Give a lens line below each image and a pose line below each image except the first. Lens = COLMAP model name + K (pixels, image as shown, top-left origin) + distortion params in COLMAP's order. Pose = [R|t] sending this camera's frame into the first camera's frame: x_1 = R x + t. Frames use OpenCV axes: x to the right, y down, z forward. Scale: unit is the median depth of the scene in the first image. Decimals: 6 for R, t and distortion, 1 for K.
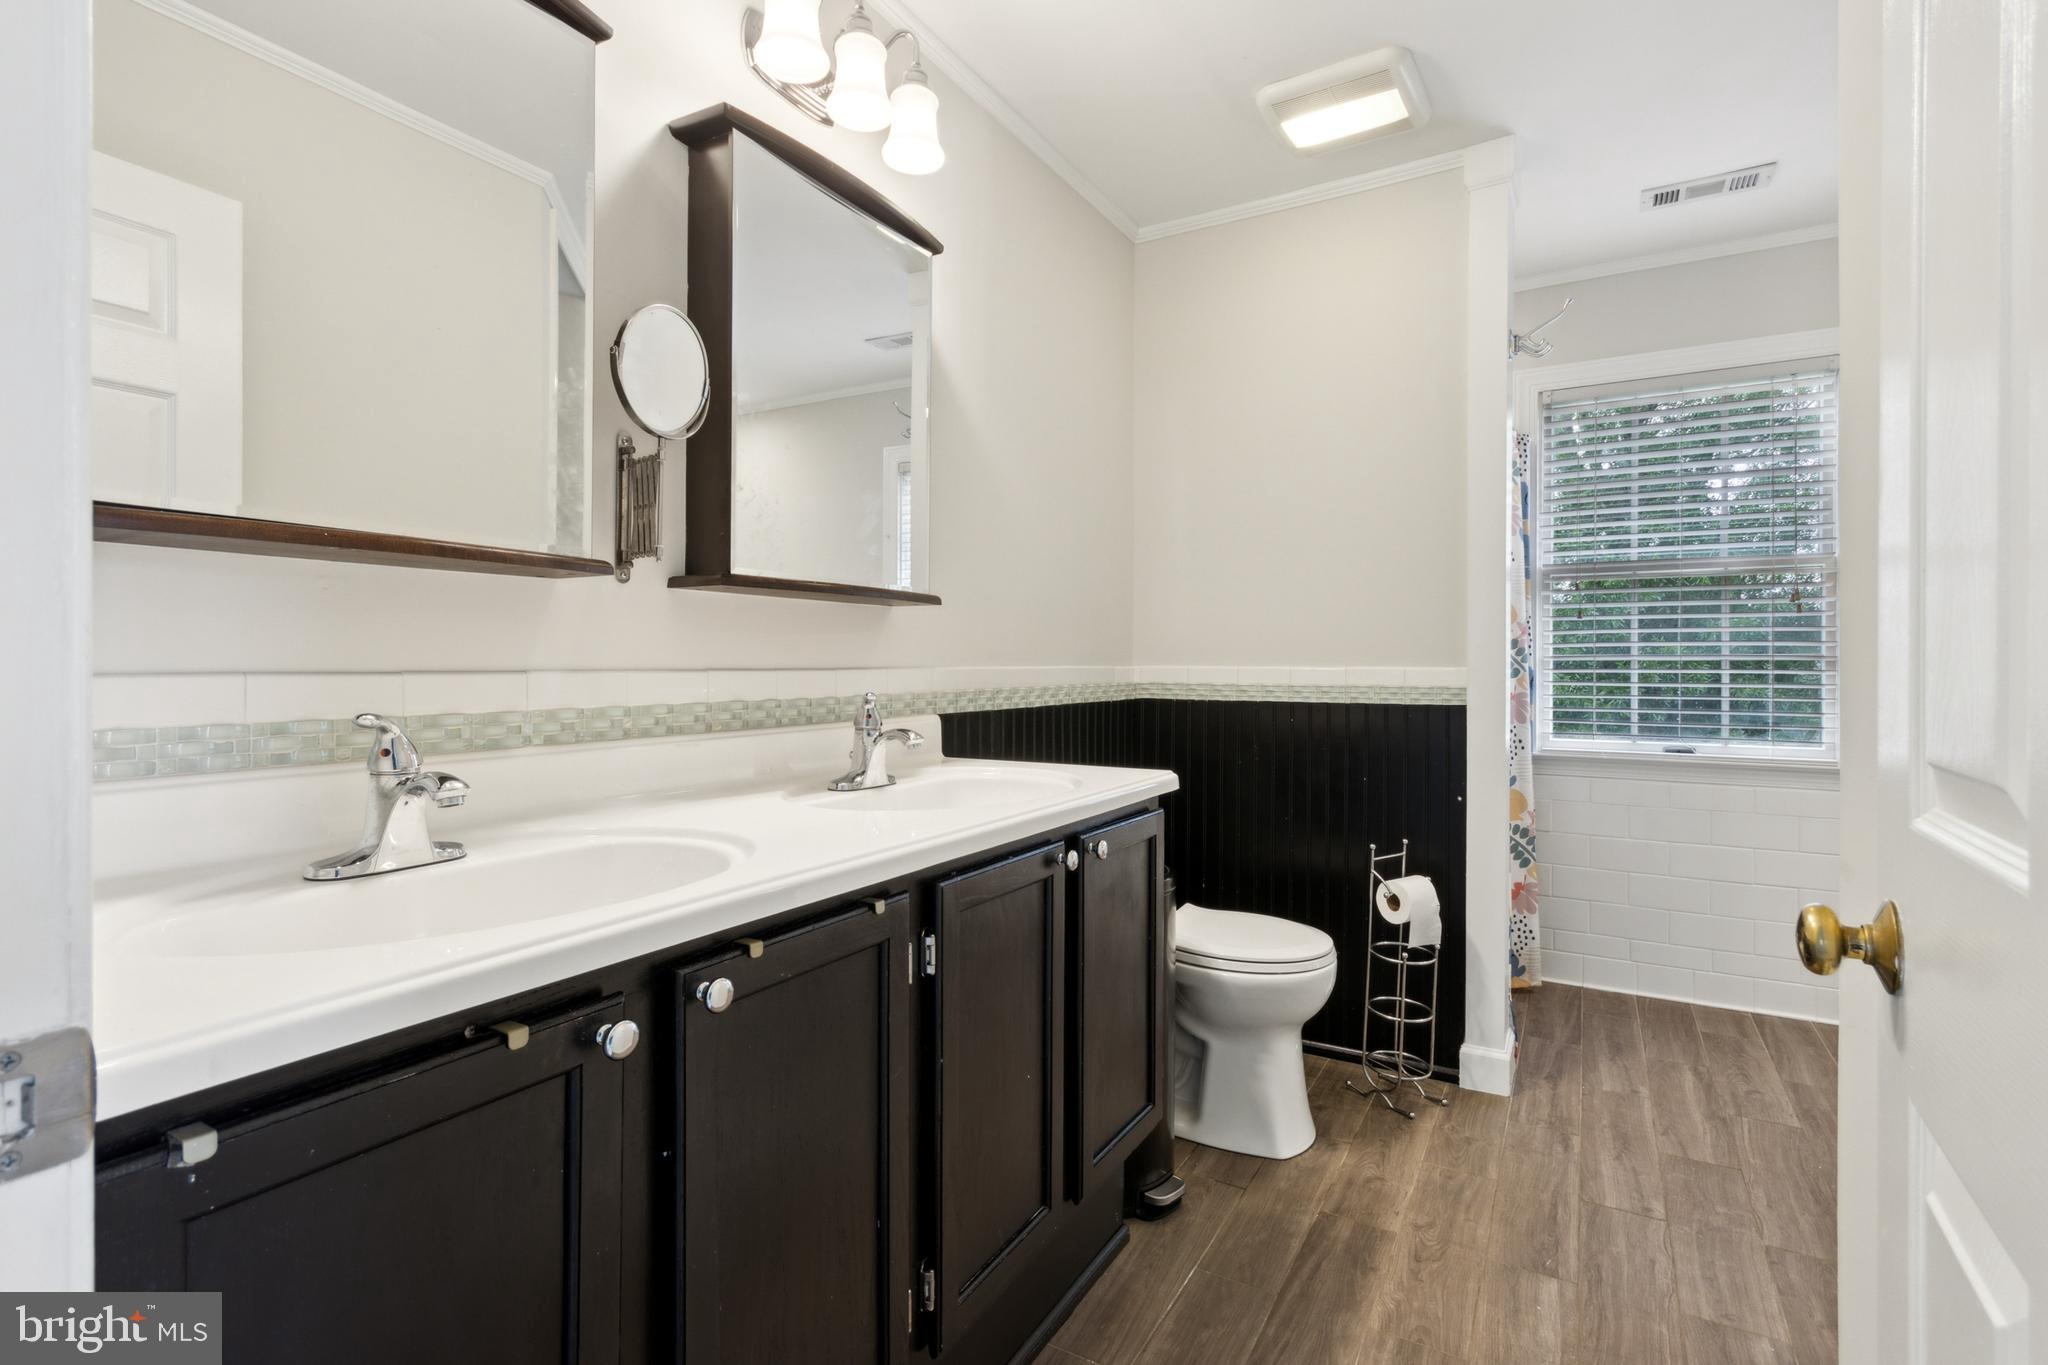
lens RADIAL K [[981.7, 0, 1026.3], [0, 981.7, 690.5], [0, 0, 1]] dist [0.002878, 0.001138]
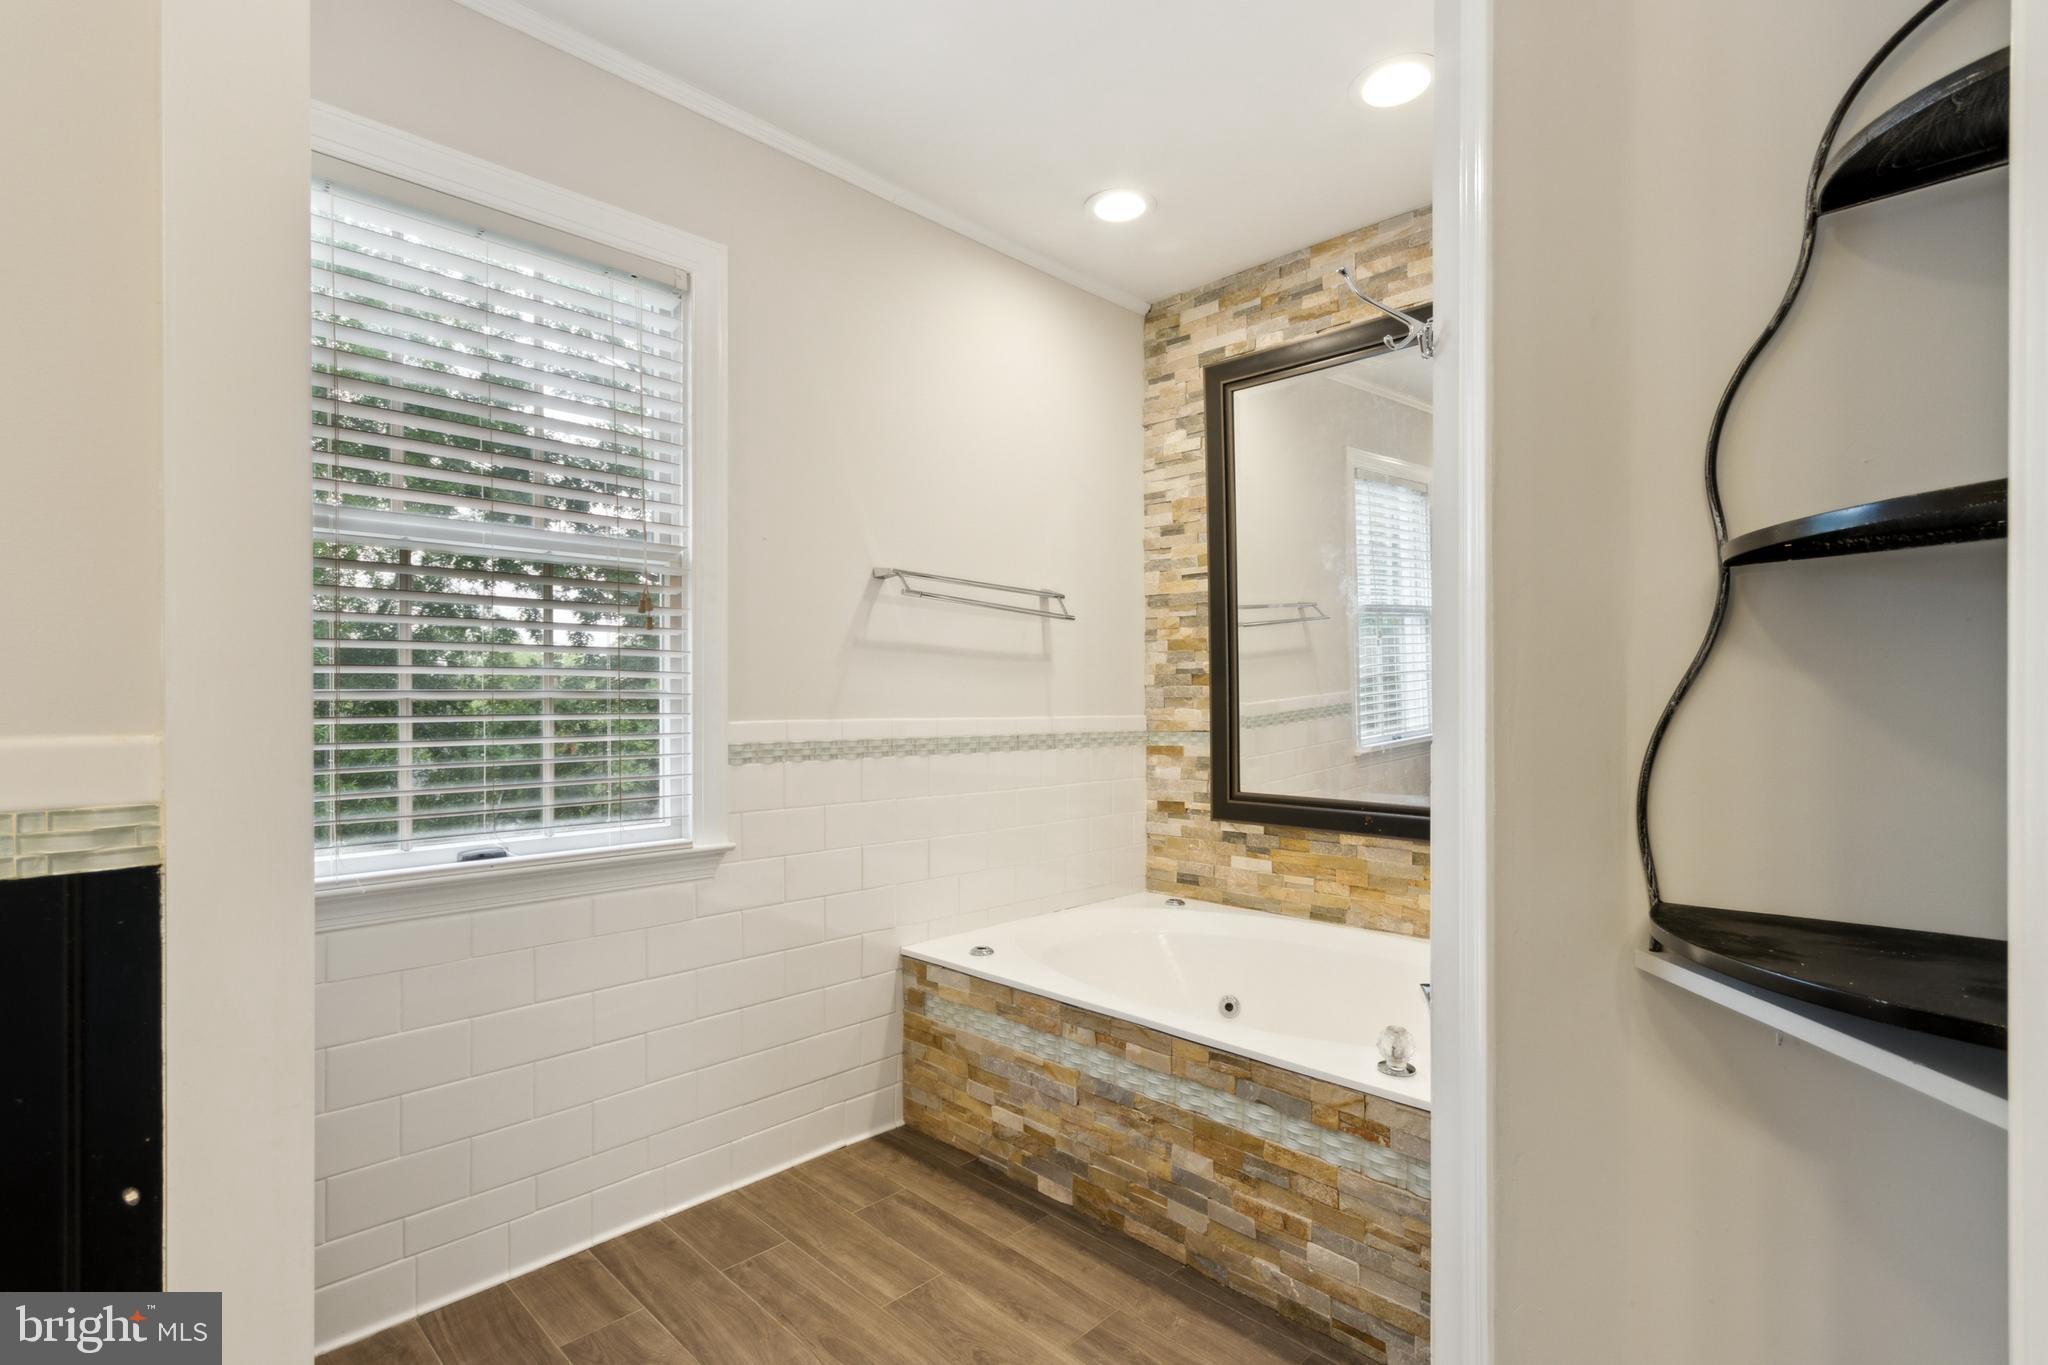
lens RADIAL K [[981.7, 0, 1026.3], [0, 981.7, 690.5], [0, 0, 1]] dist [0.002878, 0.001138]
pose [[0.259602, 0.004556, 0.965705, 0.188357], [0.023623, 0.999660, -0.011067, -0.021968], [-0.965427, 0.025686, 0.259406, 0.544163]]
